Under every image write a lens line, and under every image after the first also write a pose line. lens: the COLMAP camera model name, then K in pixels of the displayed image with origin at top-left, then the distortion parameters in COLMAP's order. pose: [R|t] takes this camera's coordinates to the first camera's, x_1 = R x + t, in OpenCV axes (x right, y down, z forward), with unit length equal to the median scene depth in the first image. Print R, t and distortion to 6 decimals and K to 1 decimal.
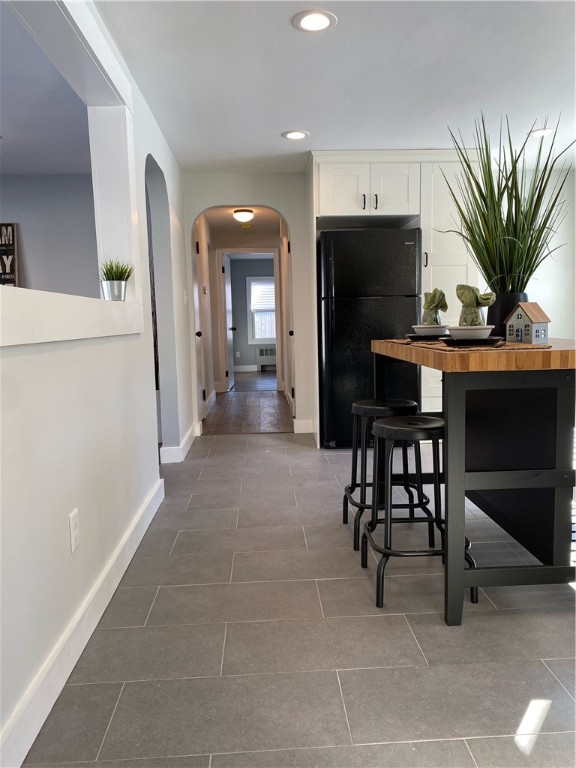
lens RADIAL K [[586.5, 0, 292.1], [0, 586.5, 380.0], [0, 0, 1]] dist [0.047996, -0.054751]
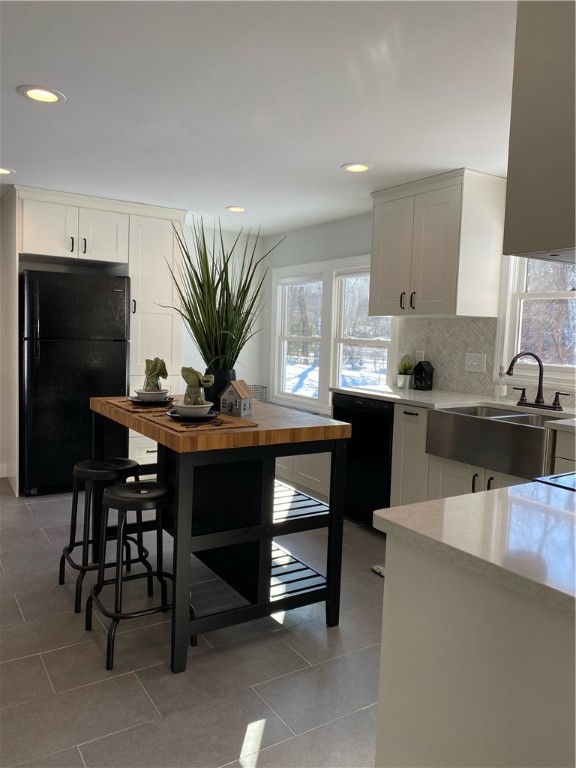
lens RADIAL K [[586.5, 0, 292.1], [0, 586.5, 380.0], [0, 0, 1]] dist [0.047996, -0.054751]
pose [[0.867029, 0.013892, 0.498064, -0.094011], [-0.004076, 0.999776, -0.020791, -0.103446], [-0.498242, 0.015996, 0.866891, -0.086302]]
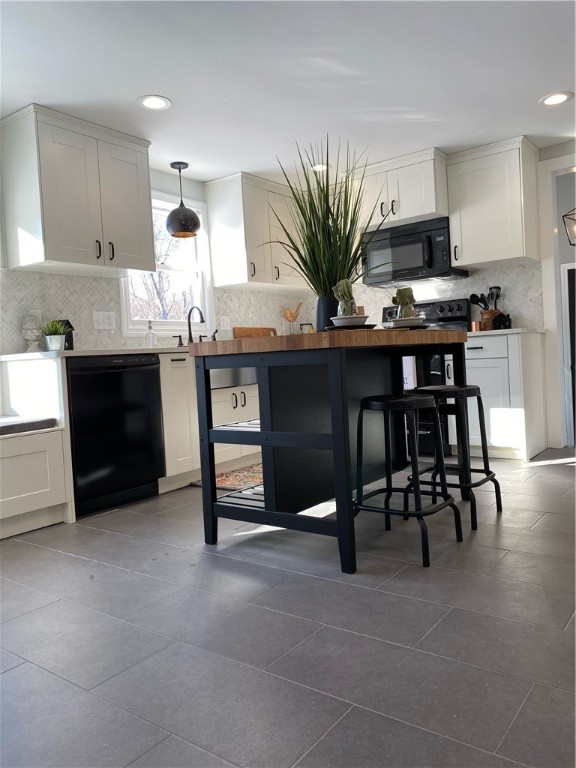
lens RADIAL K [[586.5, 0, 292.1], [0, 586.5, 380.0], [0, 0, 1]] dist [0.047996, -0.054751]
pose [[-0.762184, 0.042077, 0.645992, -0.353835], [0.140526, 0.984845, 0.101654, -0.116451], [-0.631924, 0.168257, -0.756546, 2.163181]]
